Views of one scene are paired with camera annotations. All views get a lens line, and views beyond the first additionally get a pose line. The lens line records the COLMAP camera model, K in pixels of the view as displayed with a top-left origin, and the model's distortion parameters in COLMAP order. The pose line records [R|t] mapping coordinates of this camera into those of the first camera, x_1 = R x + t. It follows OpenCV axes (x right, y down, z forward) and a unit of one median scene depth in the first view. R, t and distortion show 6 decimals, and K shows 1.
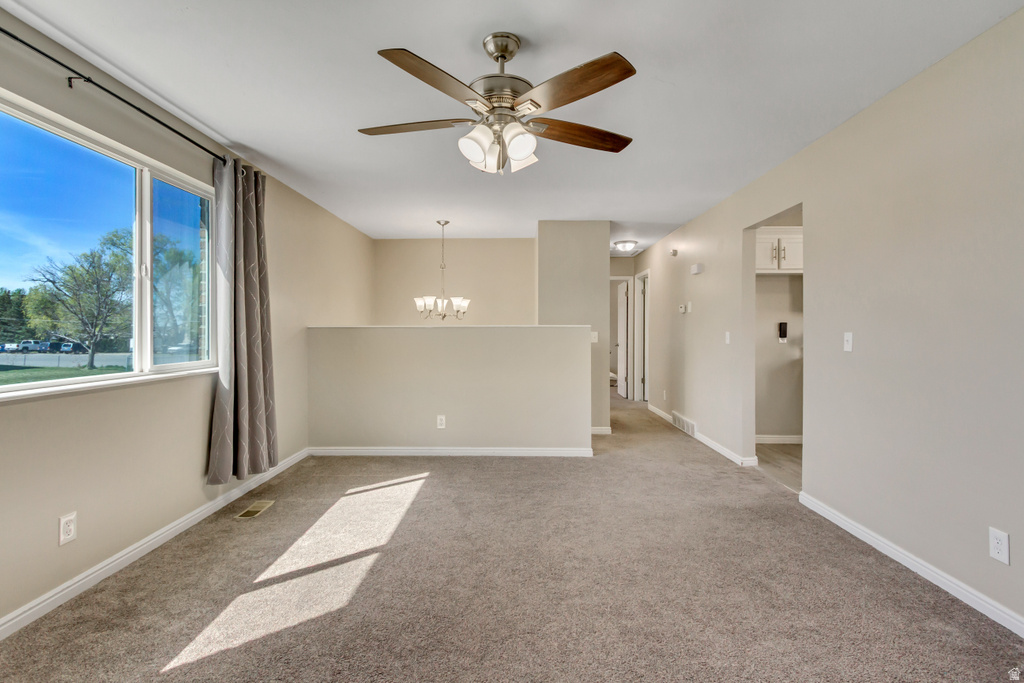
lens RADIAL K [[473.6, 0, 521.7], [0, 473.6, 325.3], [0, 0, 1]] dist [0.006358, -0.002537]
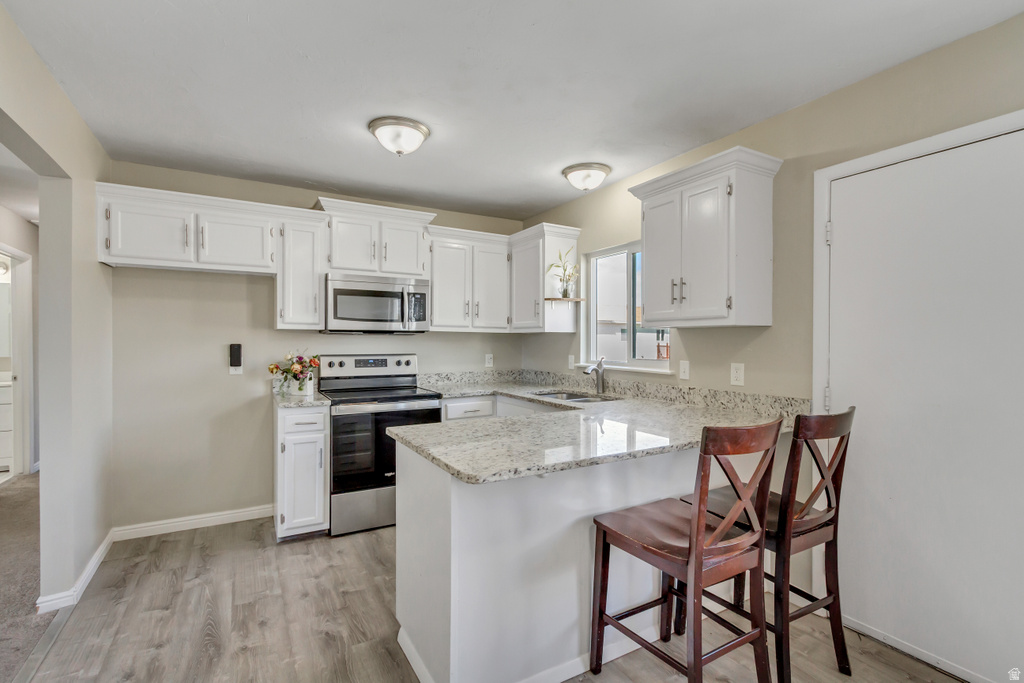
lens RADIAL K [[473.6, 0, 517.1], [0, 473.6, 342.2], [0, 0, 1]] dist [0.006358, -0.002537]
pose [[0.863057, -0.001543, 0.505104, 0.592193], [-0.006804, 0.999869, 0.014680, -0.022454], [-0.505061, -0.016106, 0.862934, 0.229036]]
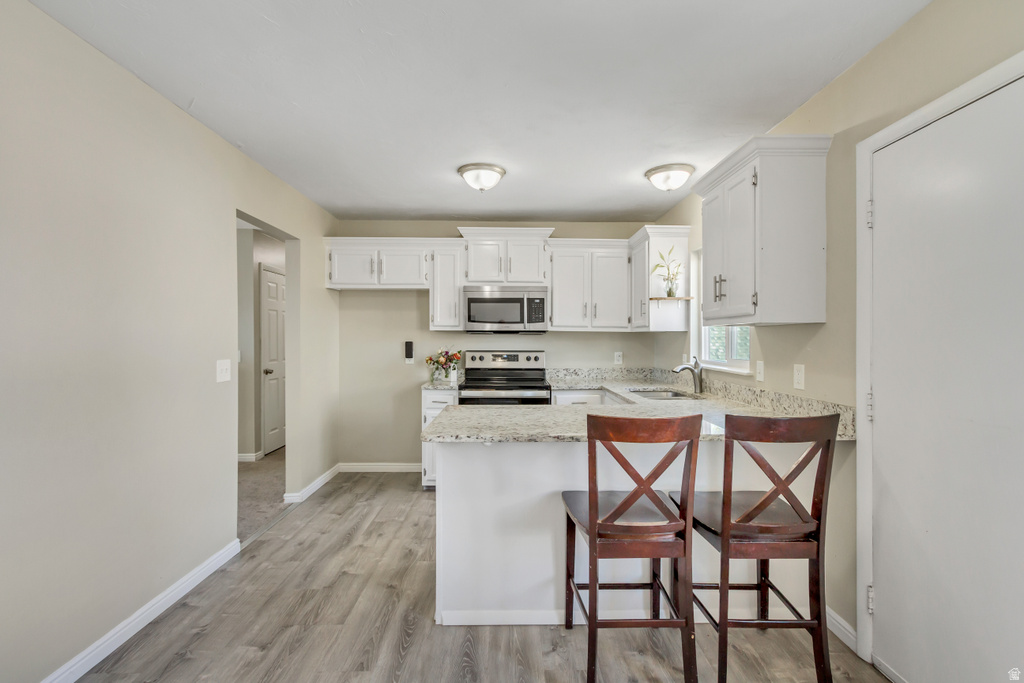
lens RADIAL K [[473.6, 0, 524.8], [0, 473.6, 339.1], [0, 0, 1]] dist [0.006358, -0.002537]
pose [[0.999634, 0.001242, 0.027013, 0.800362], [-0.001582, 0.999920, 0.012553, -0.024197], [-0.026995, -0.012591, 0.999556, 0.077999]]
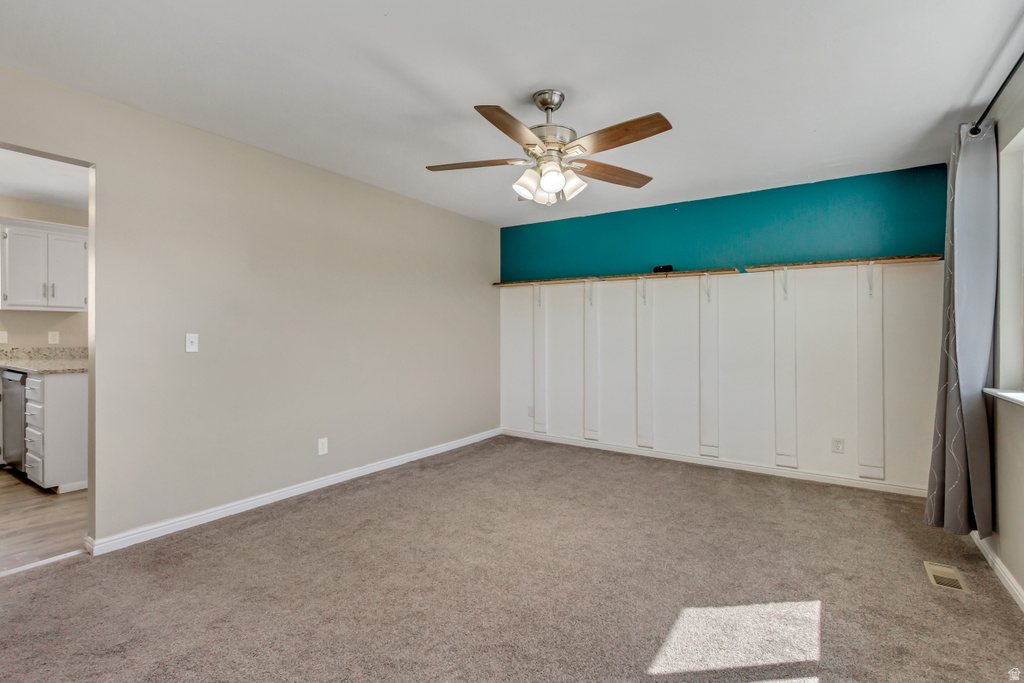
lens RADIAL K [[473.6, 0, 506.5], [0, 473.6, 335.8], [0, 0, 1]] dist [0.006358, -0.002537]
pose [[-0.826372, -0.010061, 0.563035, -0.270194], [-0.017083, 0.999828, -0.007206, 0.010166], [-0.562866, -0.015573, -0.826401, 0.891093]]
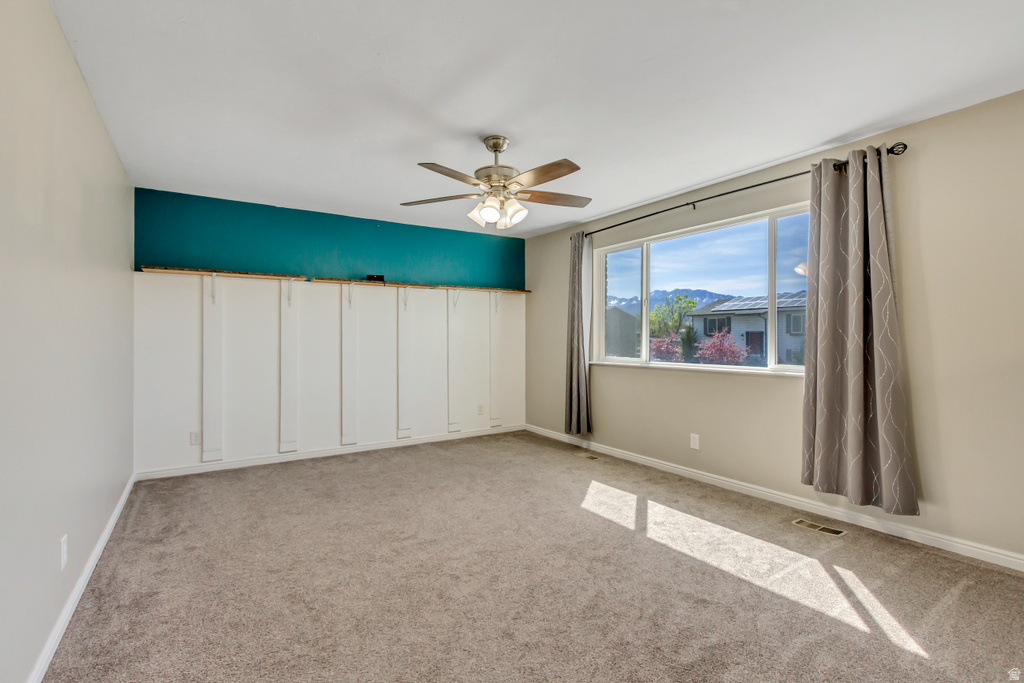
lens RADIAL K [[473.6, 0, 505.6], [0, 473.6, 340.9], [0, 0, 1]] dist [0.006358, -0.002537]
pose [[-0.846037, 0.003393, -0.533113, 0.309027], [0.008272, 0.999943, -0.006763, 0.012425], [0.533060, -0.010131, -0.846017, 0.973787]]
